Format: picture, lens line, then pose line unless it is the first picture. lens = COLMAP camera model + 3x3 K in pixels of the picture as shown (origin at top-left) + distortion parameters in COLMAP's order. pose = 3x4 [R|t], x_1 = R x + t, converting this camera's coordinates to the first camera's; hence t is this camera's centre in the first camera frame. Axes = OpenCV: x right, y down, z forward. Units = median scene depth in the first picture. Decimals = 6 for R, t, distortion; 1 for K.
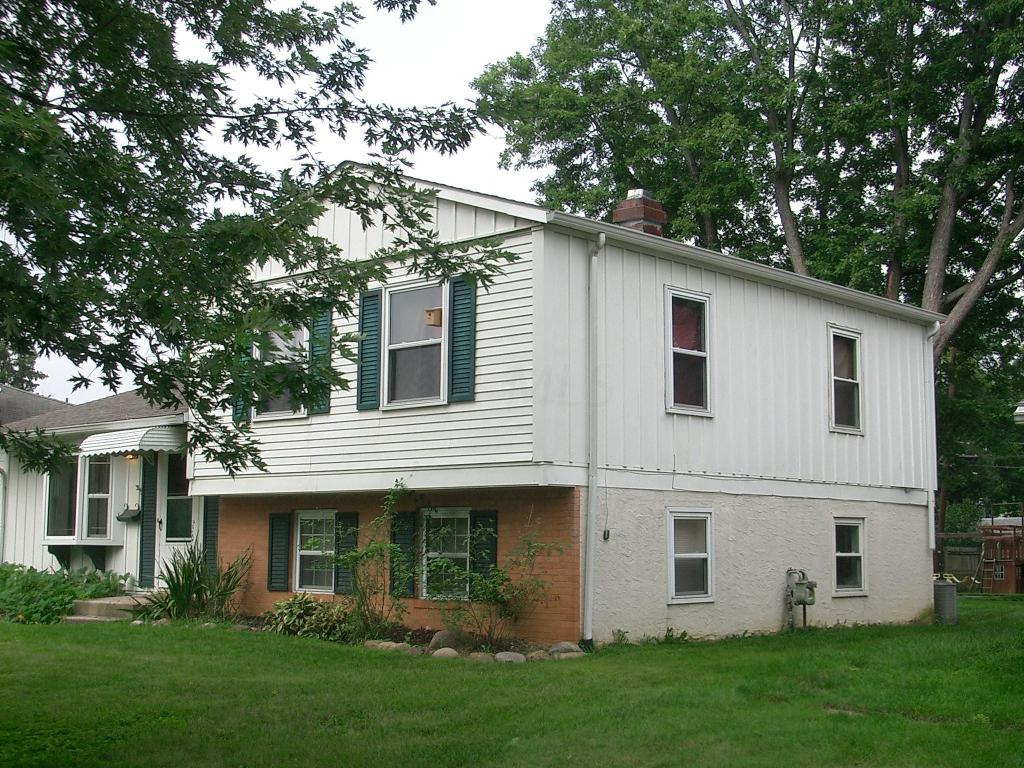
lens RADIAL K [[1438.5, 0, 512.0], [0, 1438.5, 384.0], [0, 0, 1]] dist [-0.030272, 0.003990]
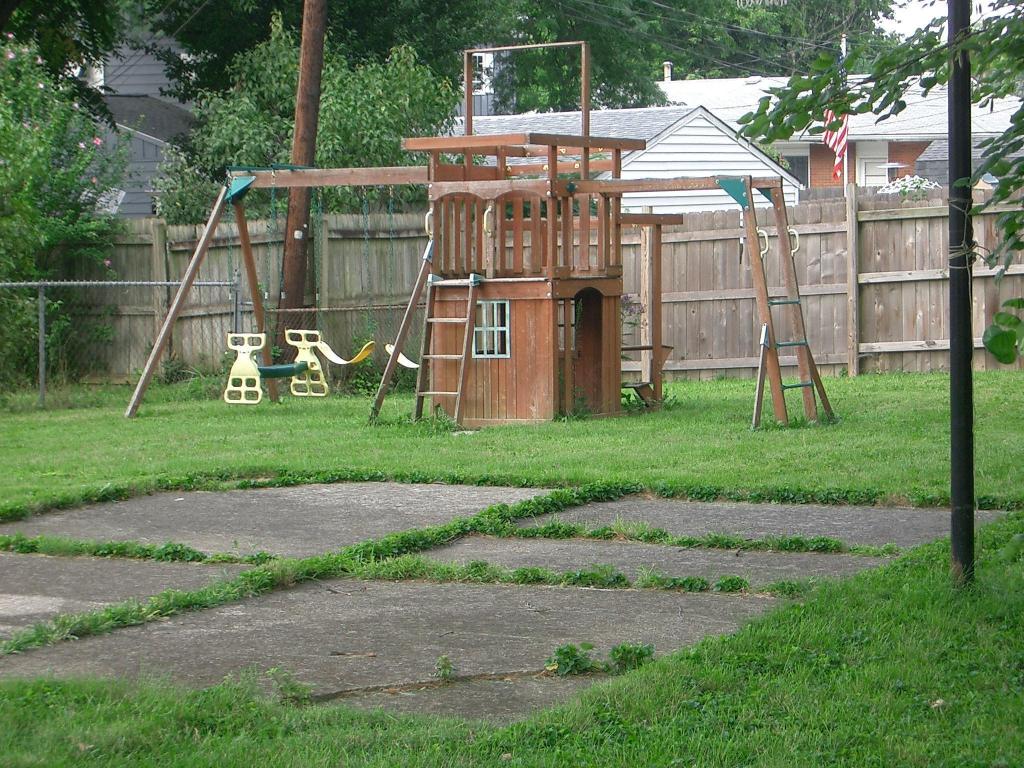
lens RADIAL K [[2450.4, 0, 512.0], [0, 2450.4, 384.0], [0, 0, 1]] dist [0.062555, 0.010748]
pose [[0.939811, -0.051773, 0.337749, 0.197294], [-0.014054, 0.981761, 0.189600, 0.060133], [-0.341405, -0.182935, 0.921942, 0.598304]]
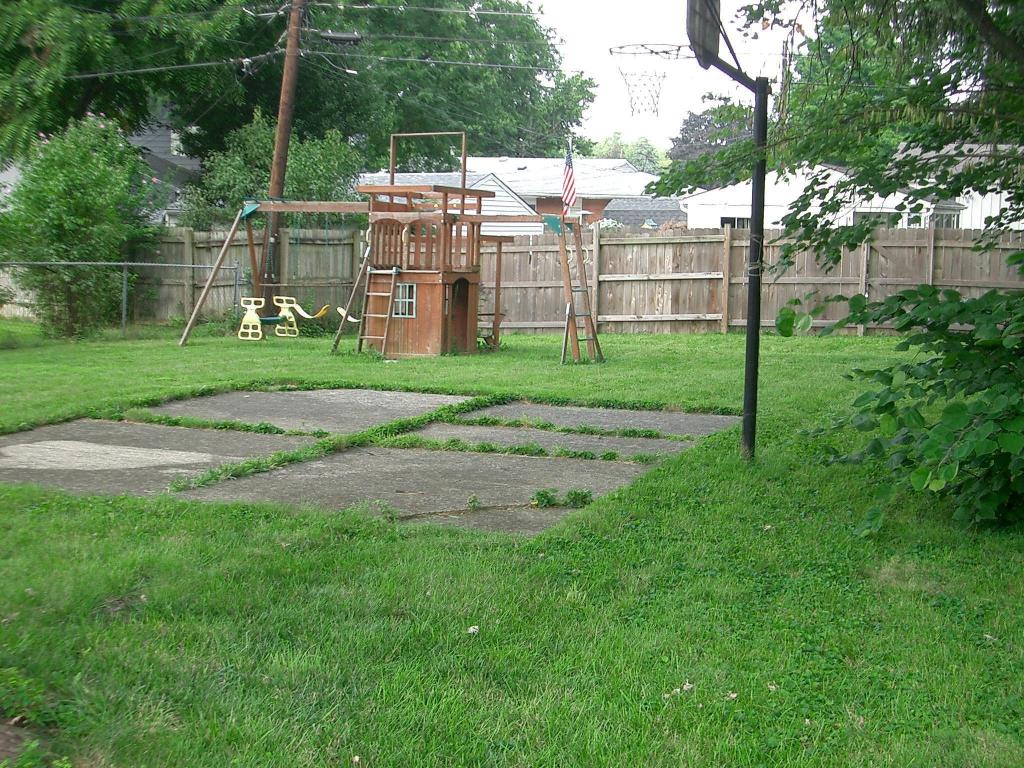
lens RADIAL K [[1438.5, 0, 512.0], [0, 1438.5, 384.0], [0, 0, 1]] dist [-0.030272, 0.003990]
pose [[0.906532, -0.036762, 0.420533, 0.188509], [-0.062428, 0.973572, 0.219682, 0.060703], [-0.417495, -0.225402, 0.880279, 0.603081]]
